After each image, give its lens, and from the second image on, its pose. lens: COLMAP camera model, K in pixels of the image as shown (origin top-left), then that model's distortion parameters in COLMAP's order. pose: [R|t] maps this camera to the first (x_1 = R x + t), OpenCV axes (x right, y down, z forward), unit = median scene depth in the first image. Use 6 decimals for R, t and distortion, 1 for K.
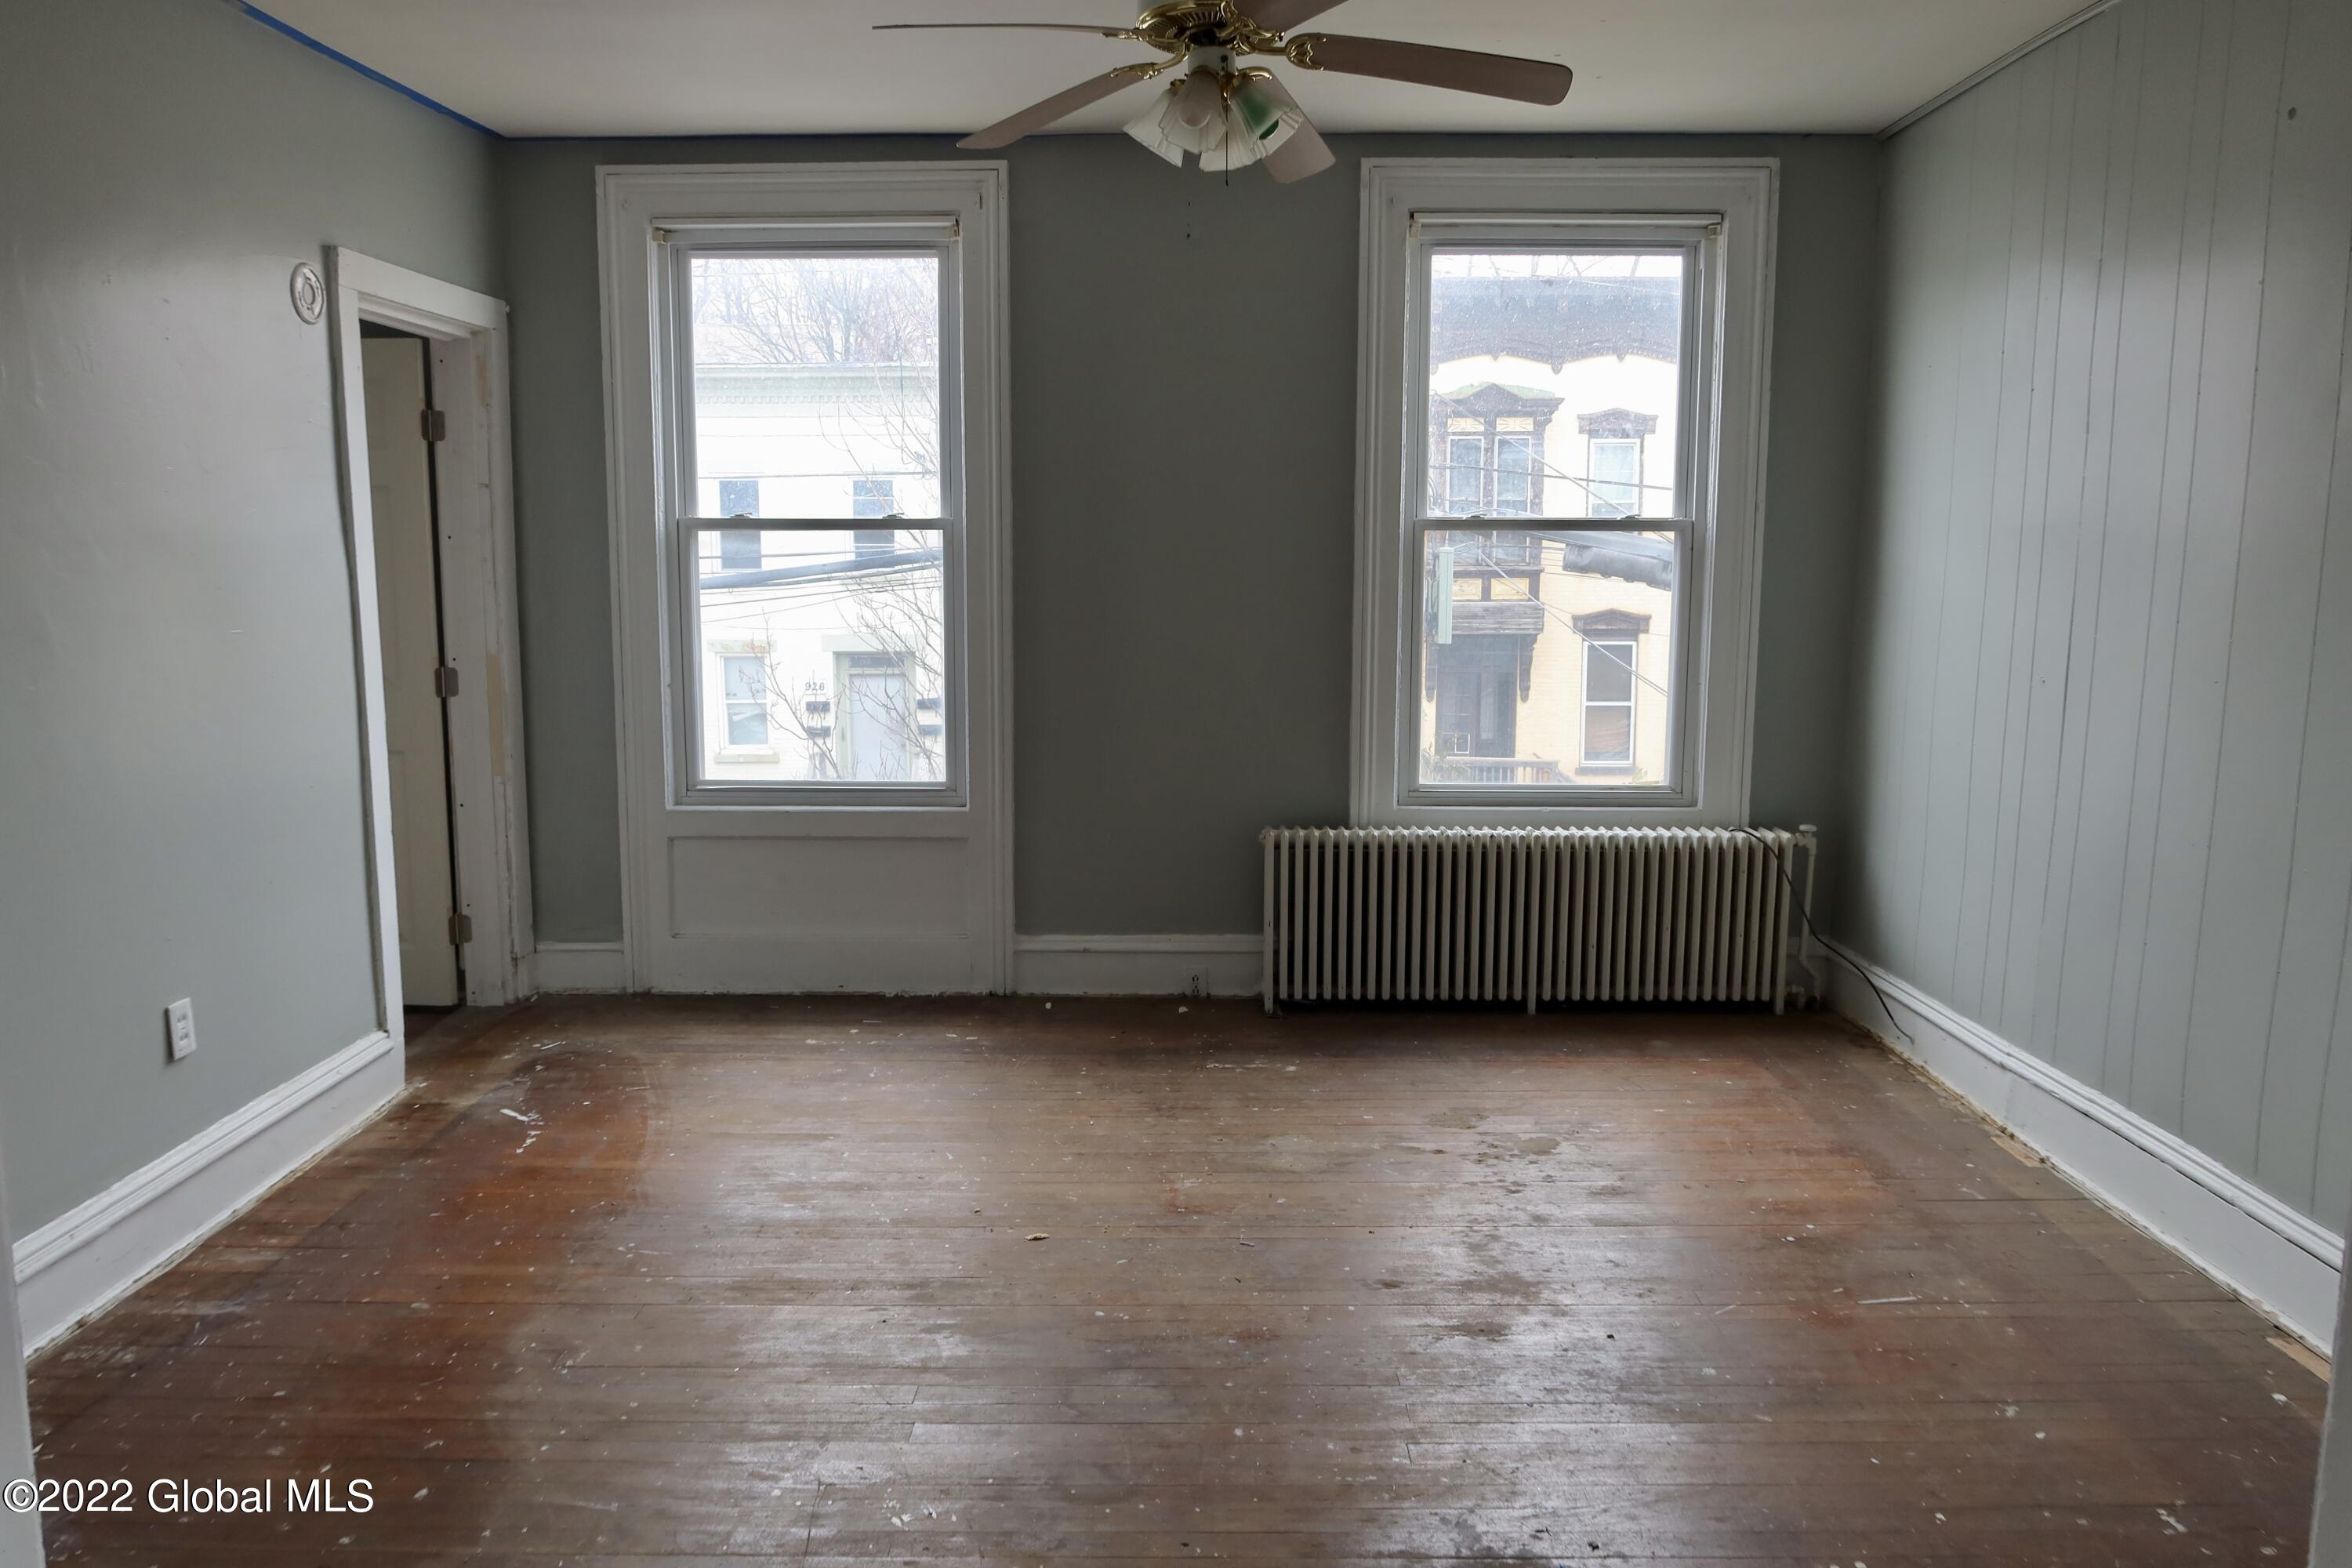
lens RADIAL K [[1631.6, 0, 1176.0], [0, 1631.6, 784.0], [0, 0, 1]] dist [-0.006318, -0.002938]
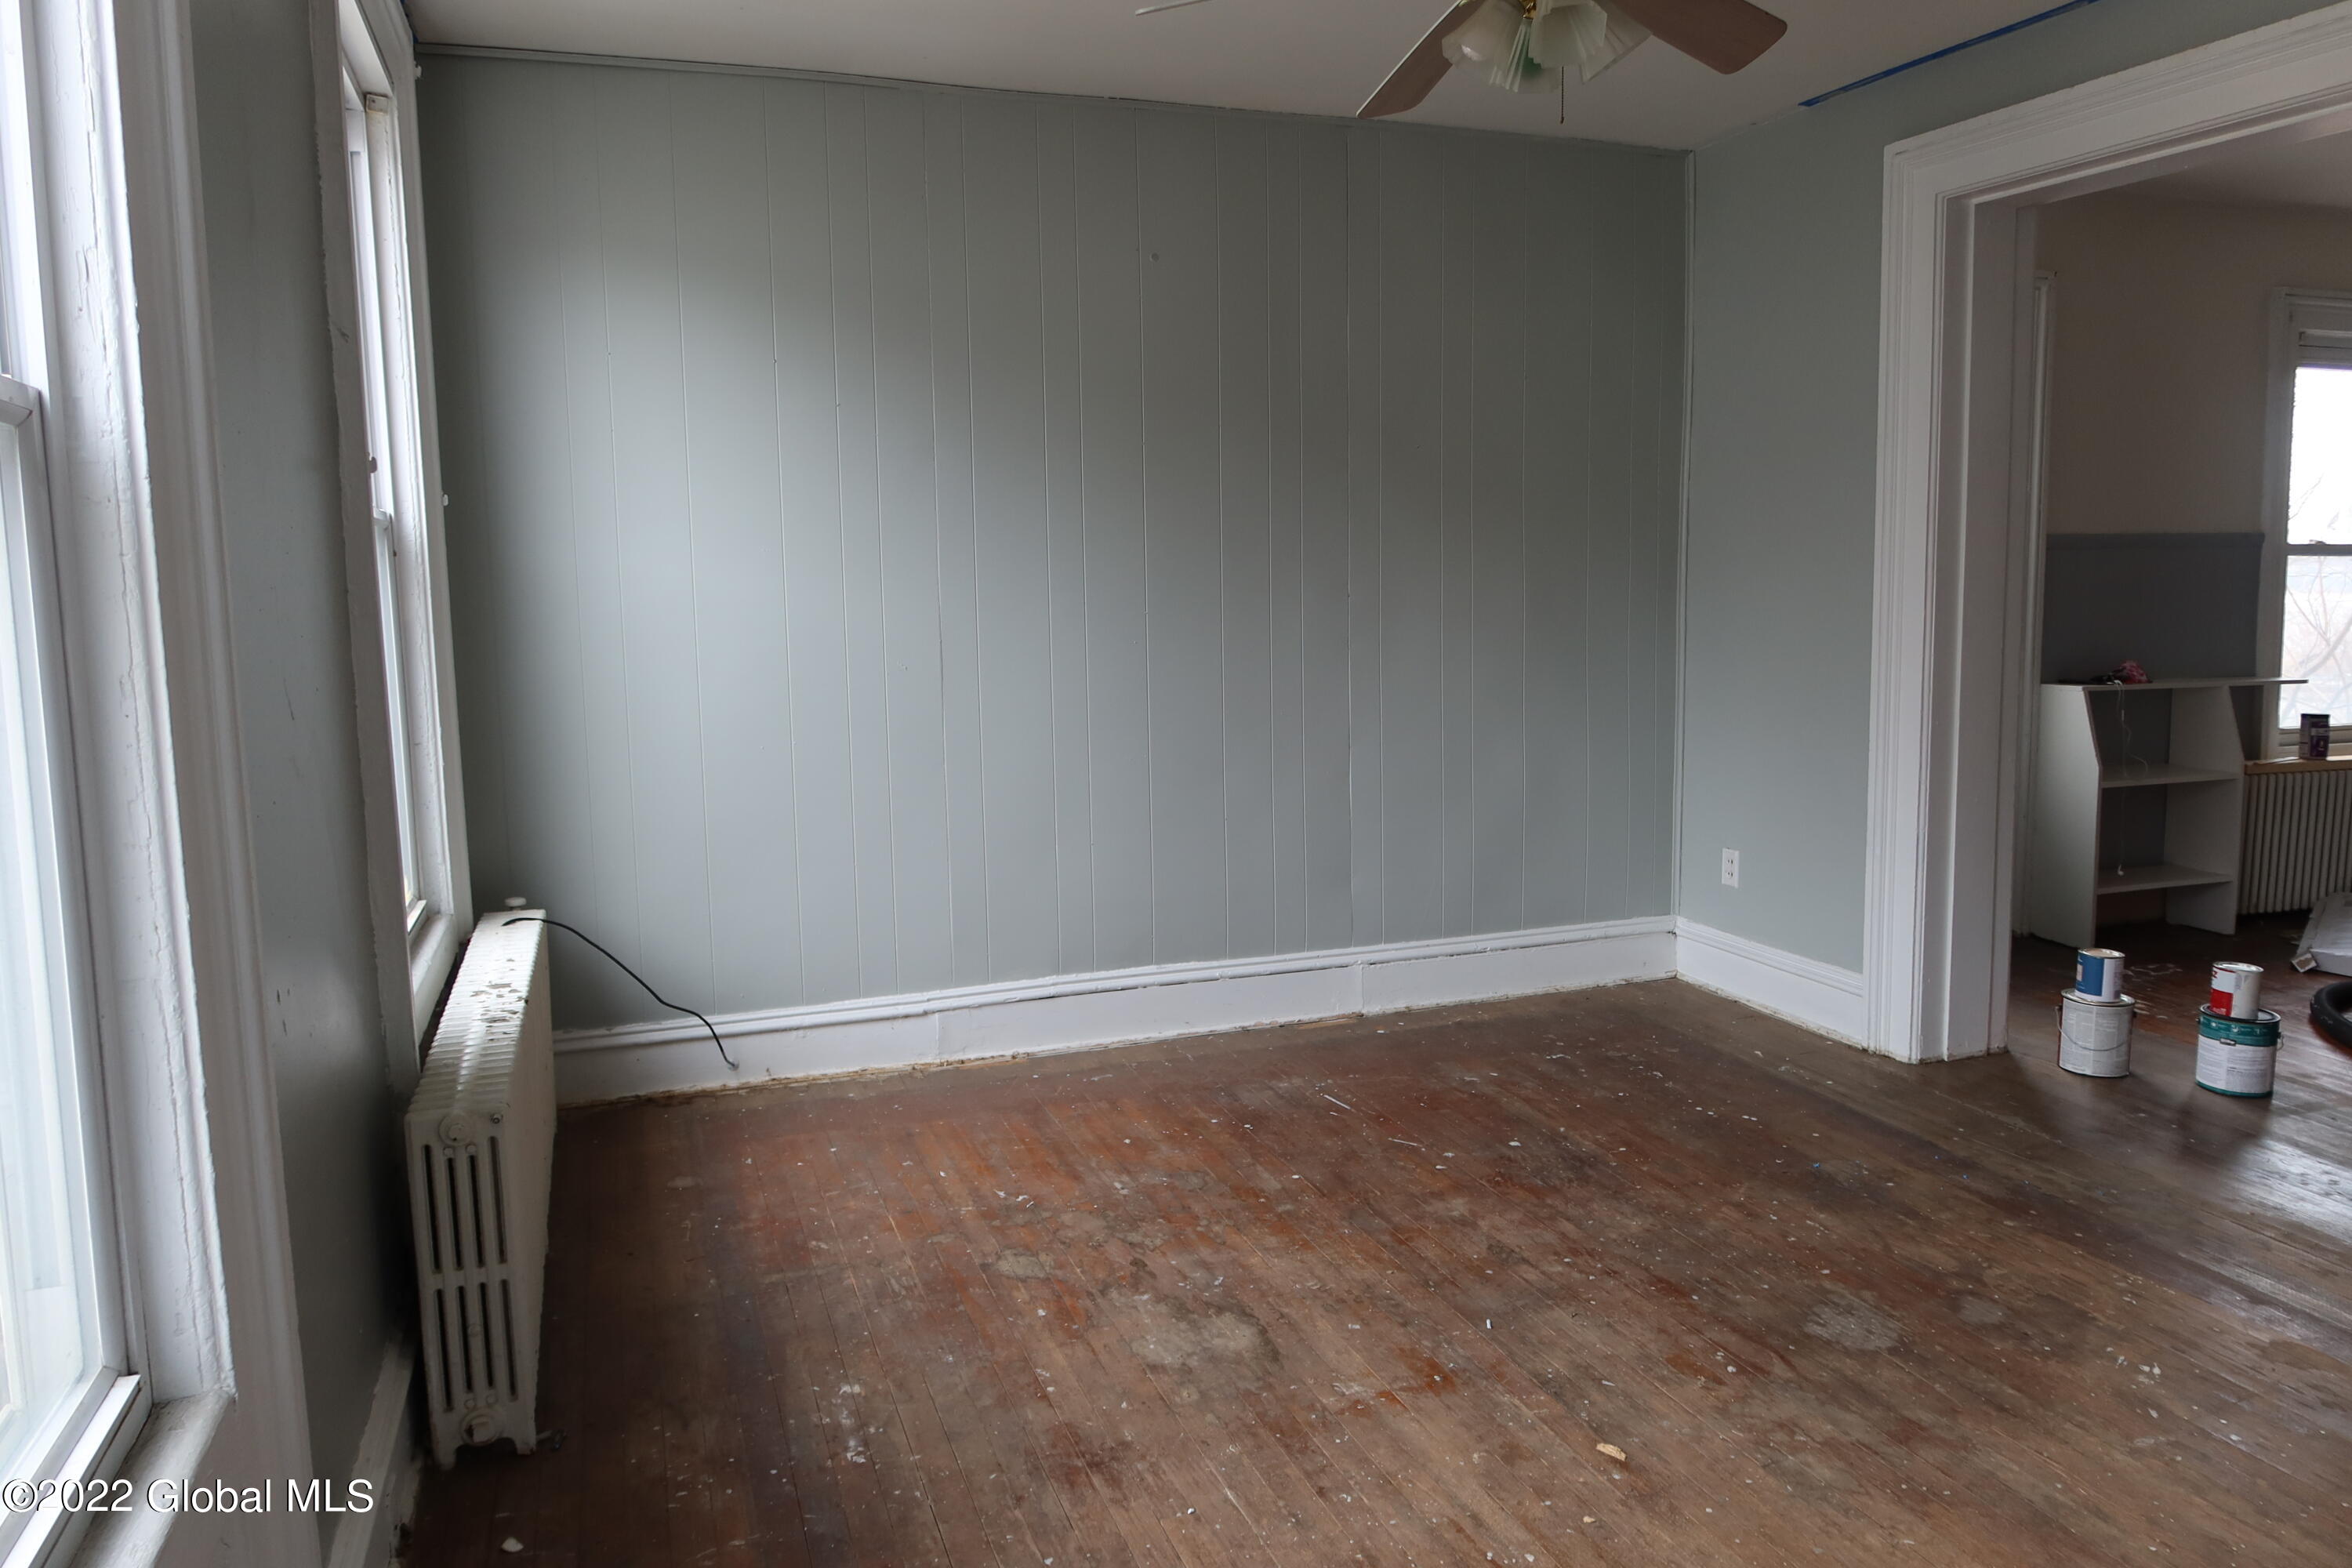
lens RADIAL K [[1631.6, 0, 1176.0], [0, 1631.6, 784.0], [0, 0, 1]] dist [-0.006318, -0.002938]
pose [[-0.332507, -0.125403, 0.934726, -0.573589], [0.148965, 0.971695, 0.183354, -0.158621], [-0.931262, 0.200208, -0.304414, 1.133309]]
